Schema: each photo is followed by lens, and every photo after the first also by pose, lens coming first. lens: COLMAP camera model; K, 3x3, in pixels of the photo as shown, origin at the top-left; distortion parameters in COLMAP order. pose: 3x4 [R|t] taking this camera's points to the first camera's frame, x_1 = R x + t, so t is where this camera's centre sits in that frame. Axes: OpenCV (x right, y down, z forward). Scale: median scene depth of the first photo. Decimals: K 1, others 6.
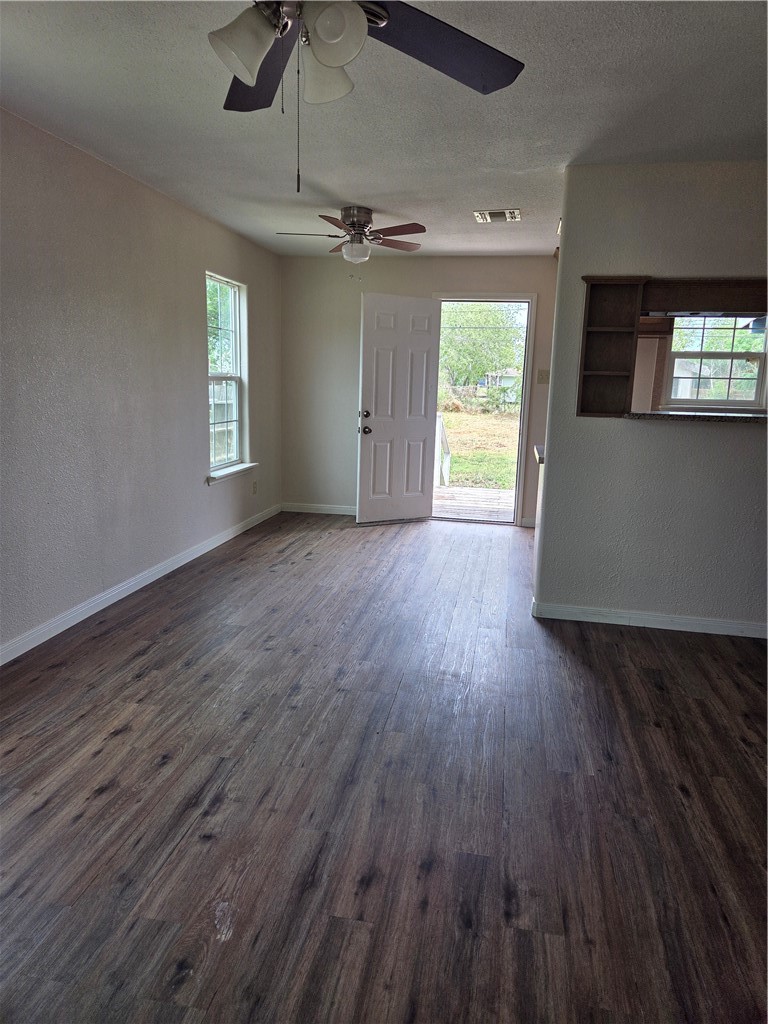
lens RADIAL K [[673.4, 0, 383.9], [0, 673.4, 513.2], [0, 0, 1]] dist [0.000599, -0.003448]
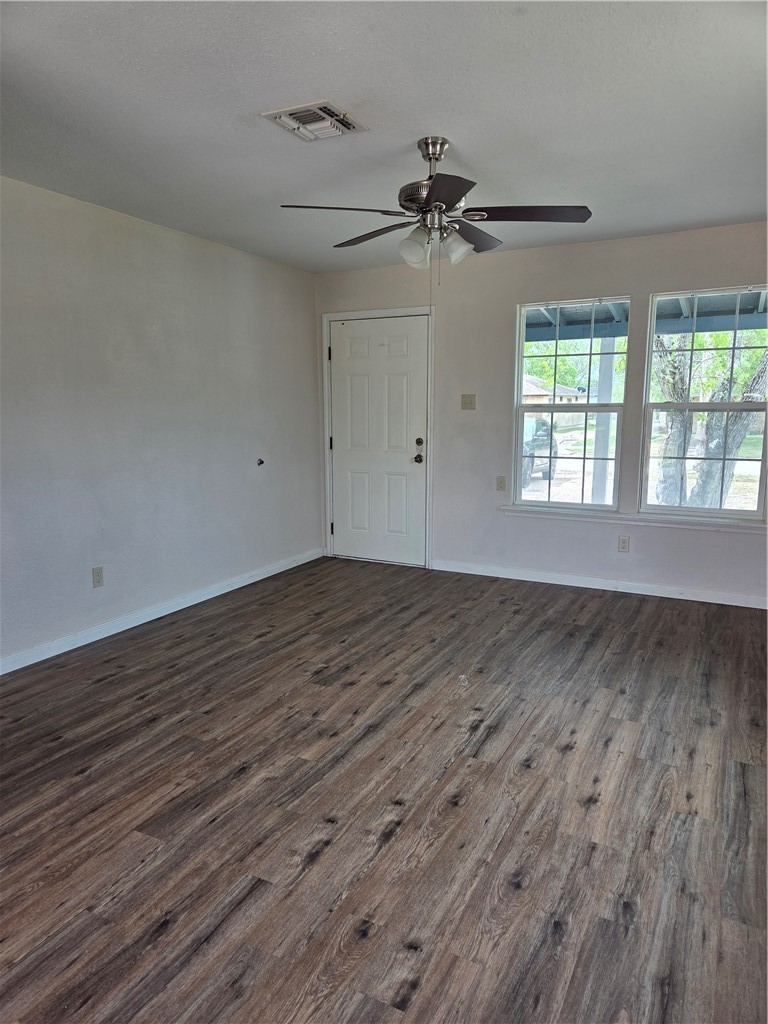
lens RADIAL K [[673.4, 0, 383.3], [0, 673.4, 513.1], [0, 0, 1]] dist [0.000599, -0.003448]
pose [[-0.956645, -0.073968, 0.281709, -0.386403], [0.031156, 0.935676, 0.351482, -0.410612], [-0.289587, 0.345020, -0.892805, 1.932688]]
